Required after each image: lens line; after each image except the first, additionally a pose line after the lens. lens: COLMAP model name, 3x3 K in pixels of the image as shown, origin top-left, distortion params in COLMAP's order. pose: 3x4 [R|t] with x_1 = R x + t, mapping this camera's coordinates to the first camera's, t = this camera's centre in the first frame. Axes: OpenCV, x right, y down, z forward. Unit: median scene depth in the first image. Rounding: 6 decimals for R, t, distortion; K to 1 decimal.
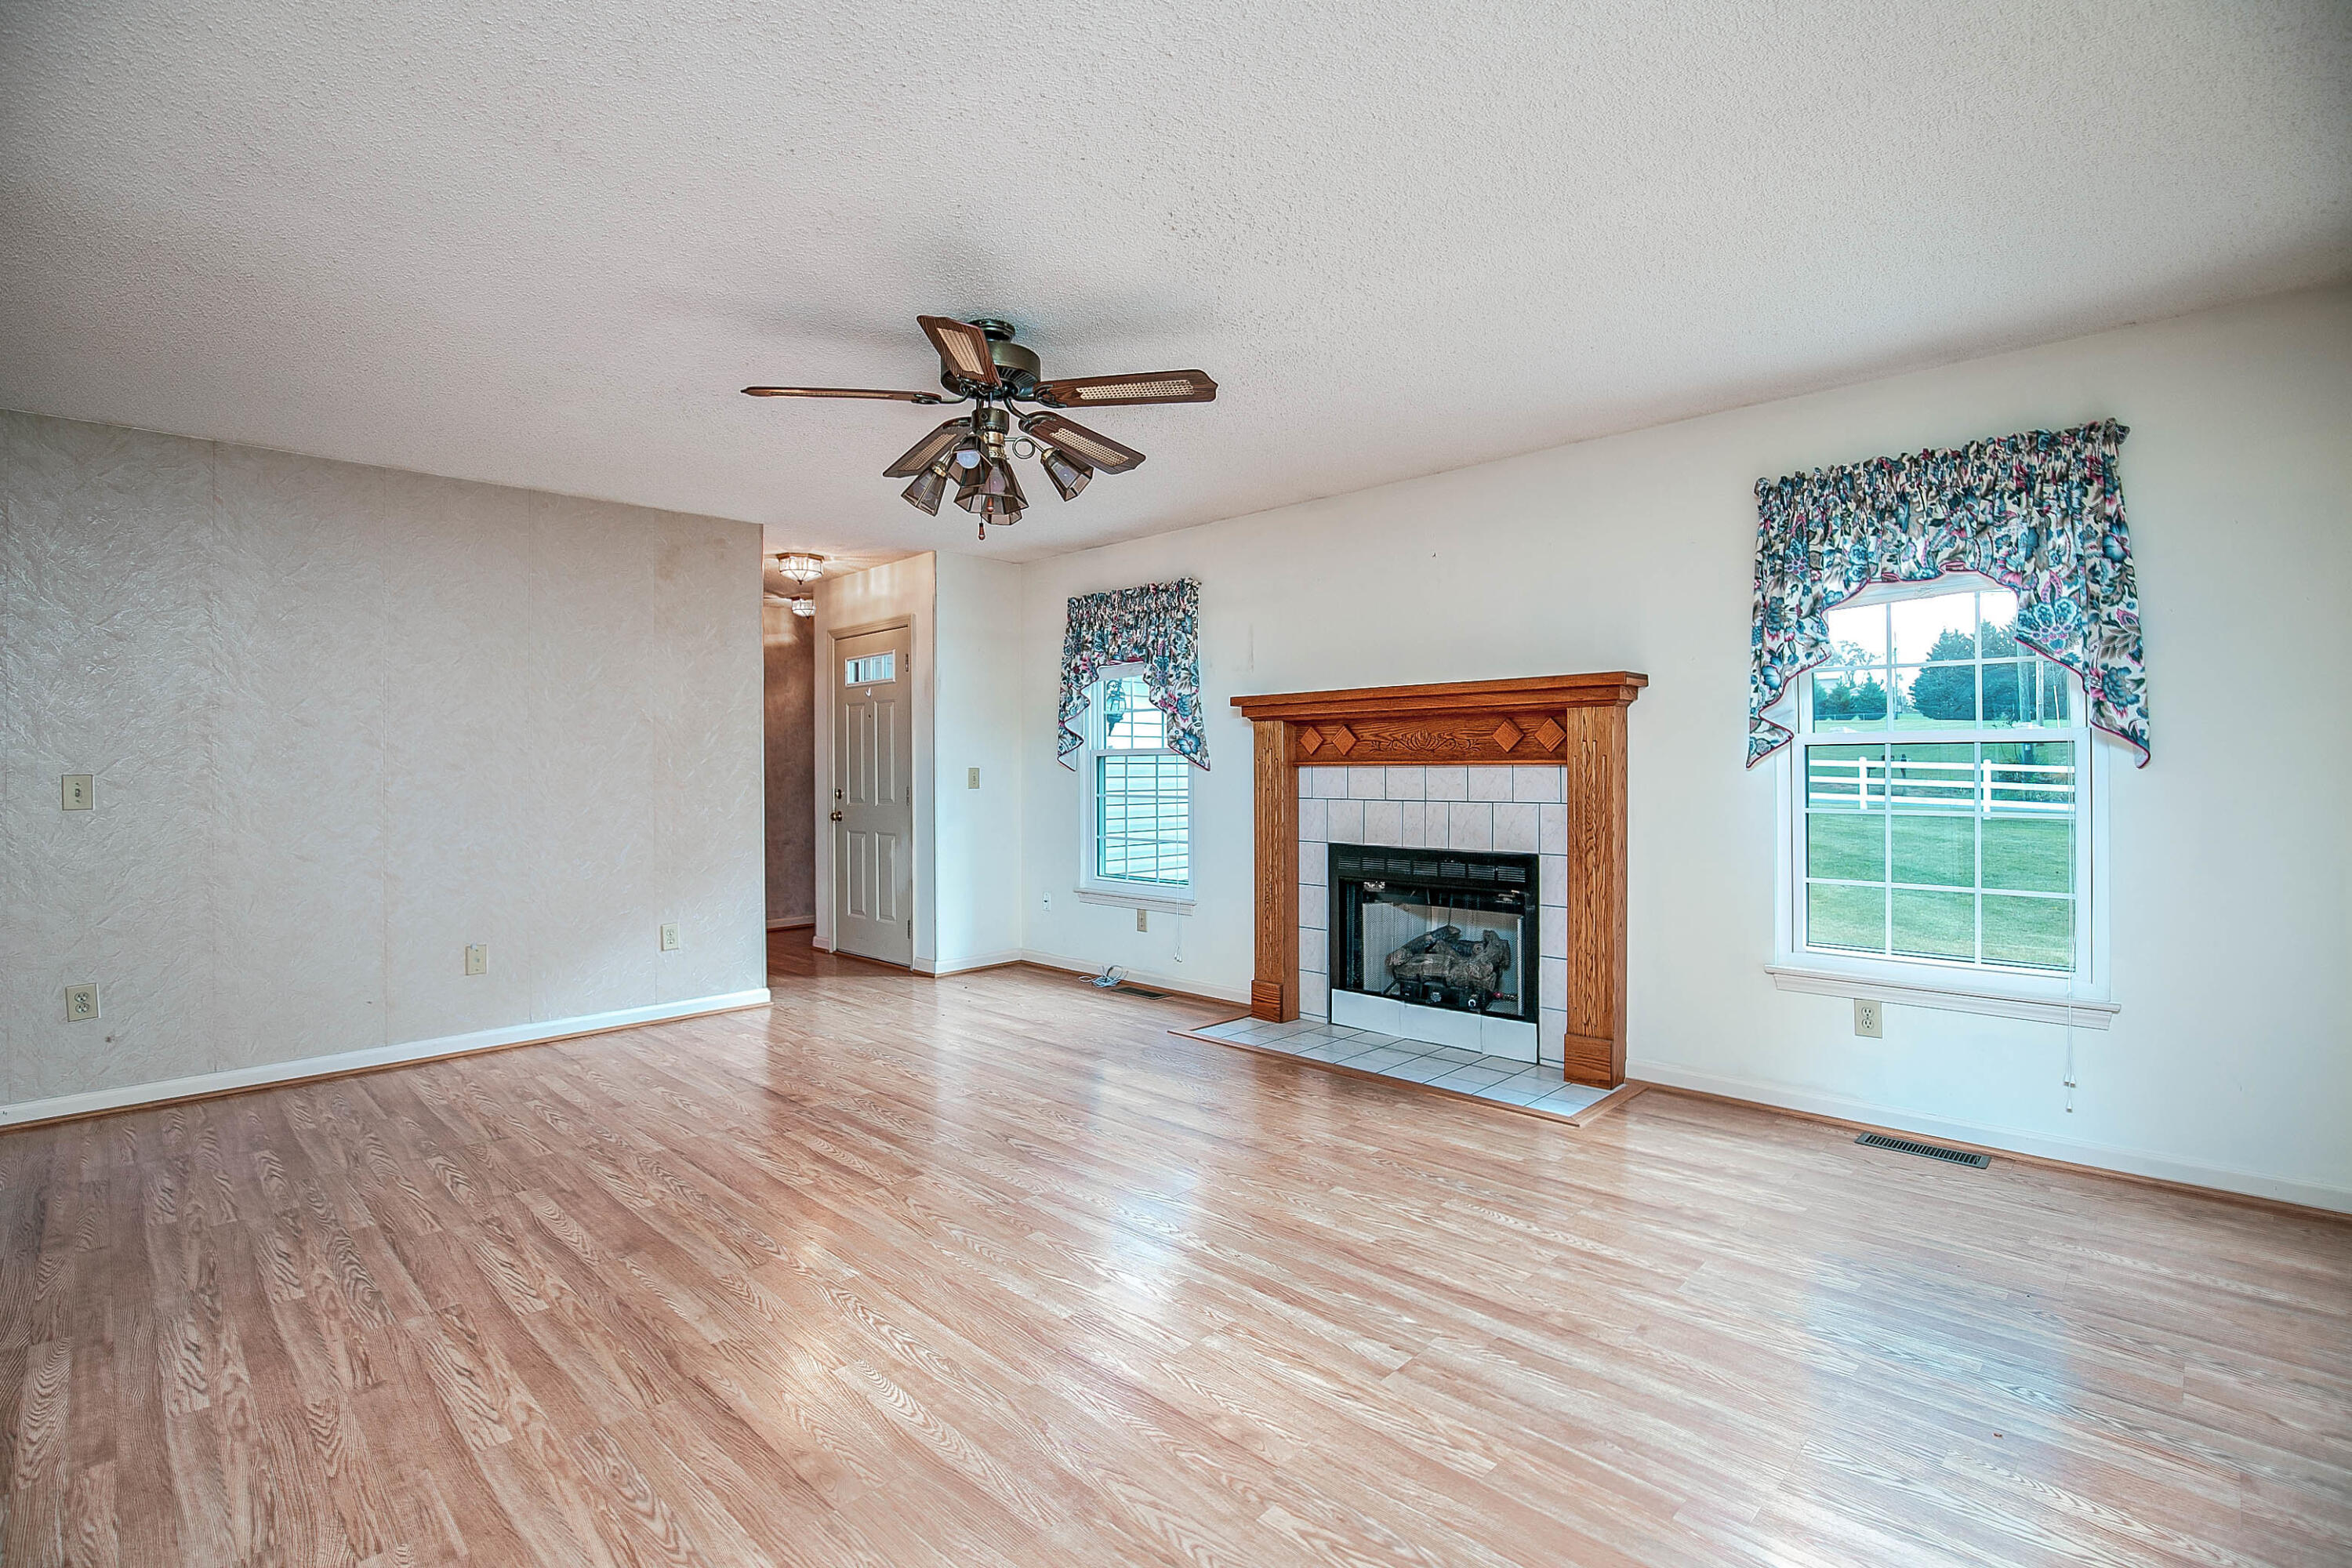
lens RADIAL K [[1077.1, 0, 1175.1], [0, 1077.1, 779.5], [0, 0, 1]] dist [-0.000300, 0.000040]
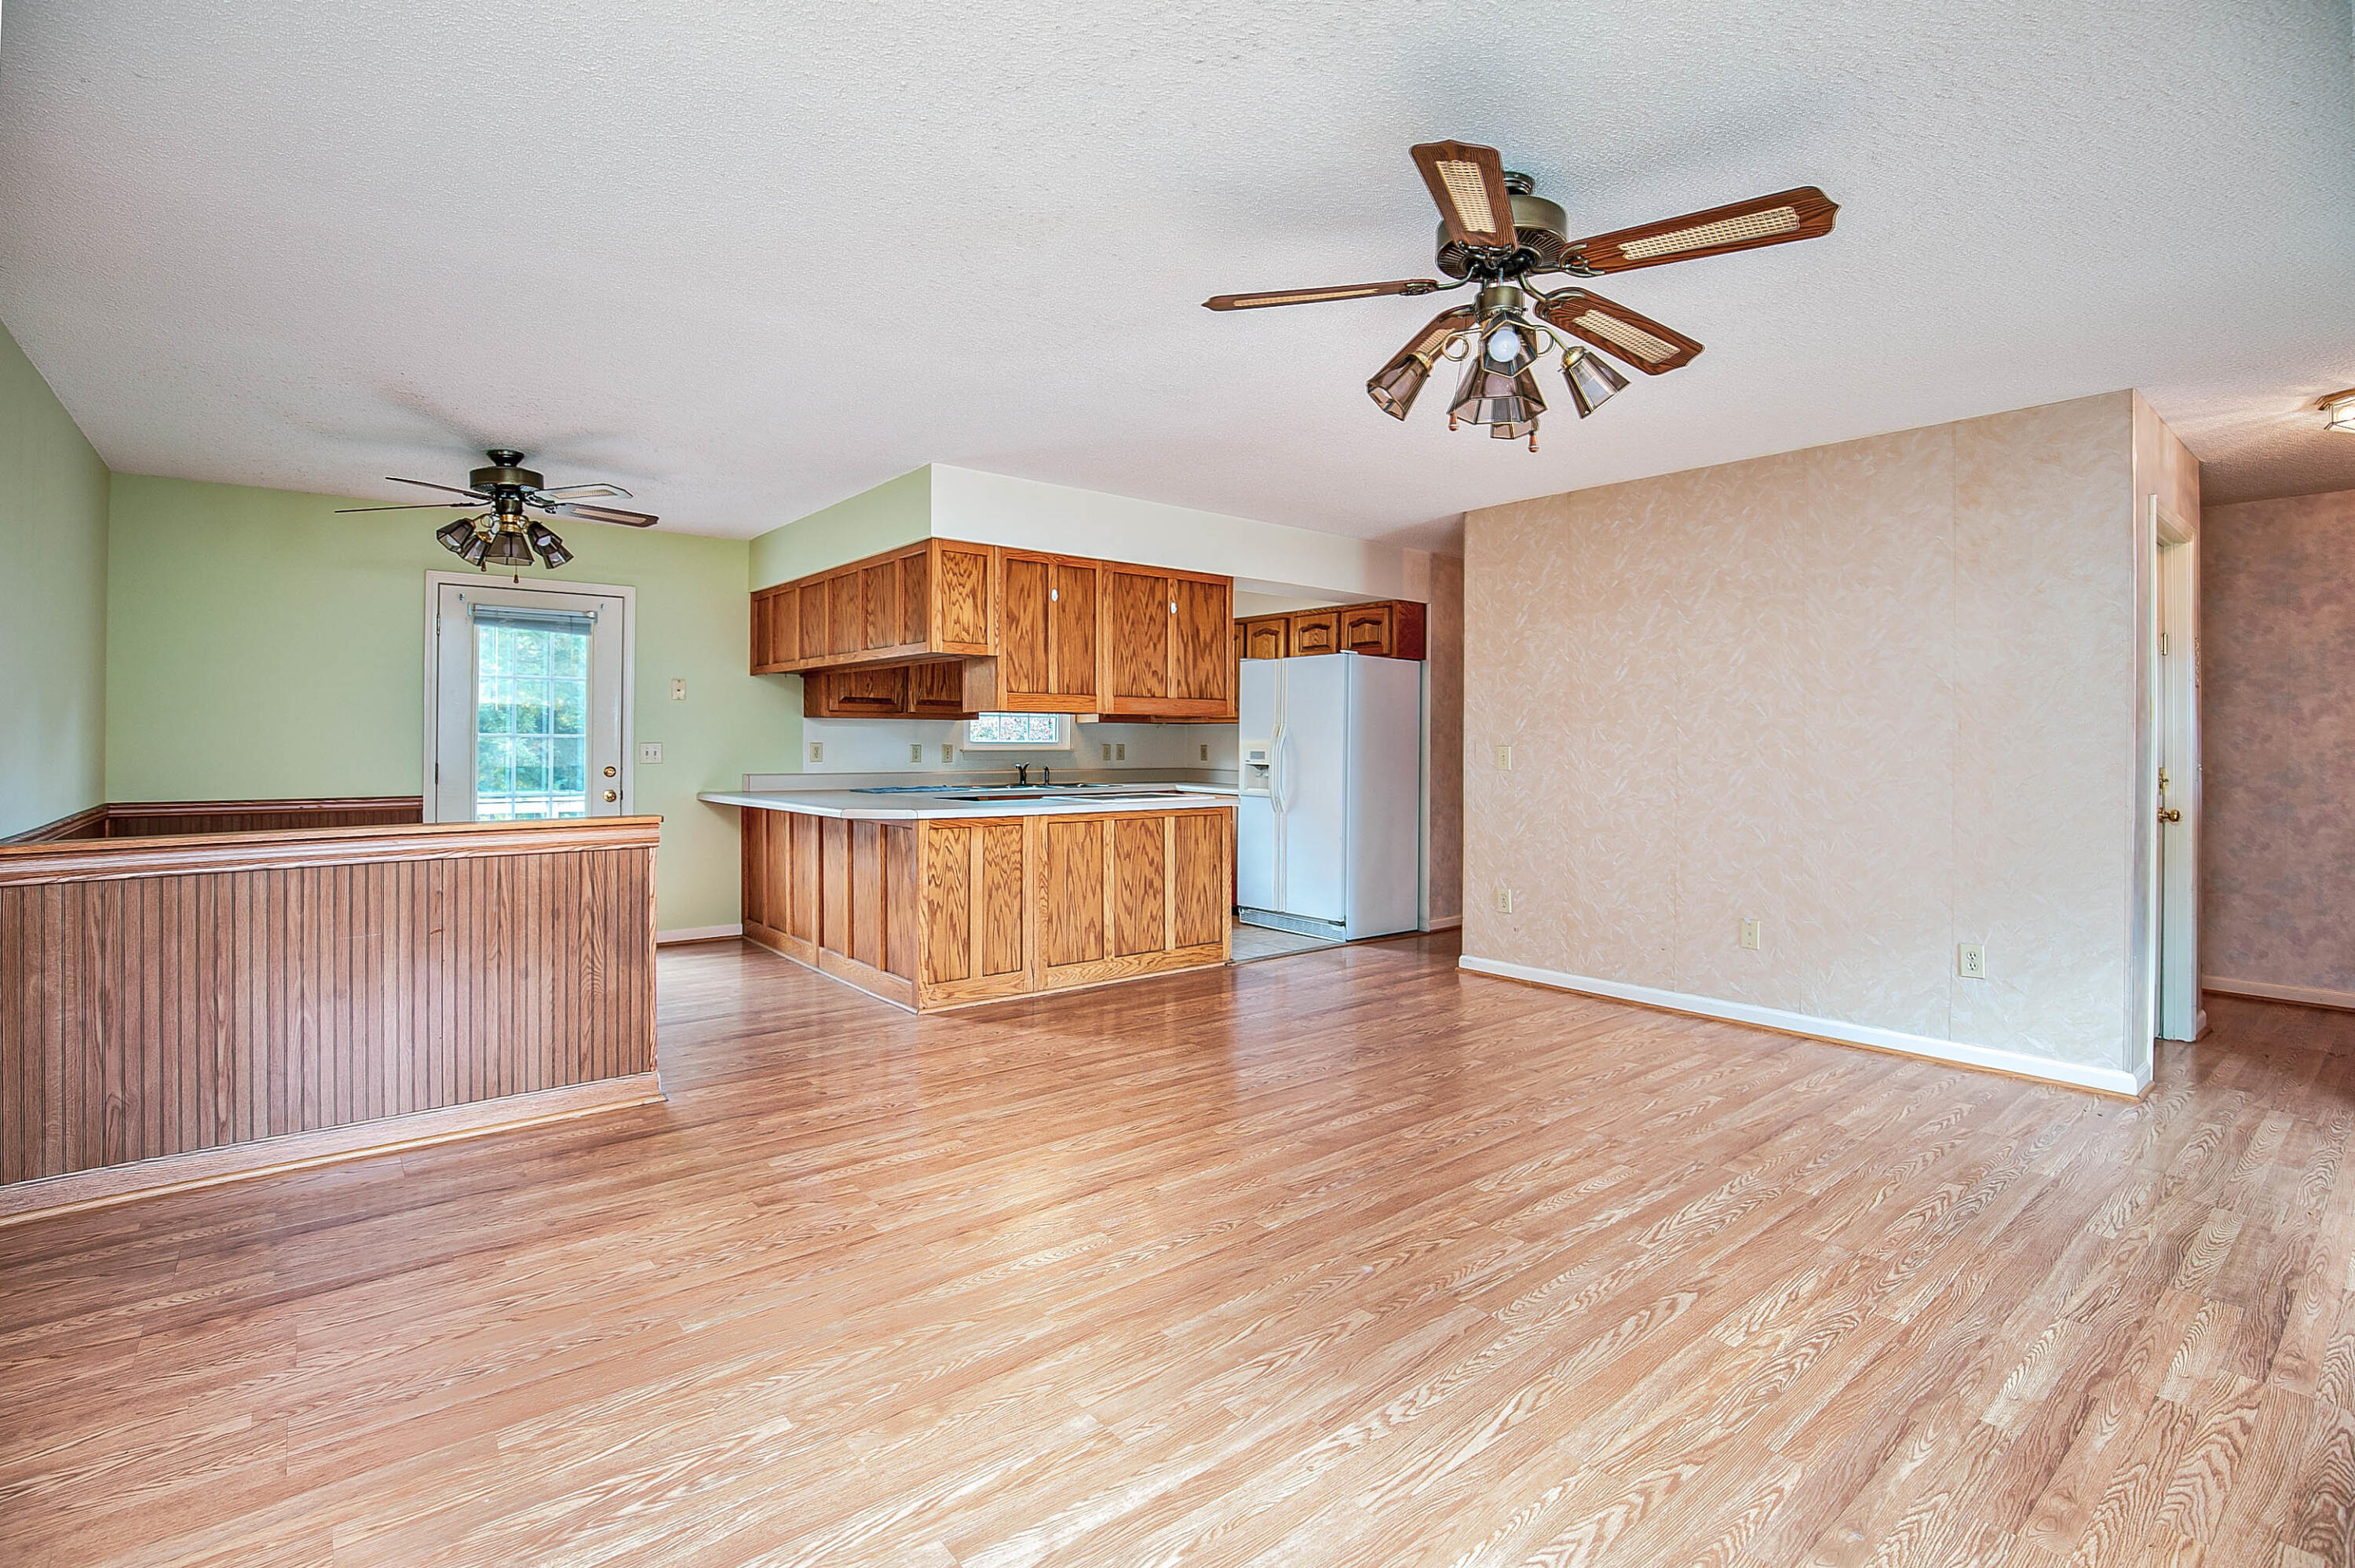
lens RADIAL K [[1078.4, 0, 1177.6], [0, 1078.4, 768.5], [0, 0, 1]] dist [-0.000300, 0.000040]
pose [[-0.112079, 0.024137, -0.993406, 0.626605], [-0.006118, 0.999669, 0.024979, -0.020015], [0.993680, 0.008877, -0.111894, 0.833851]]
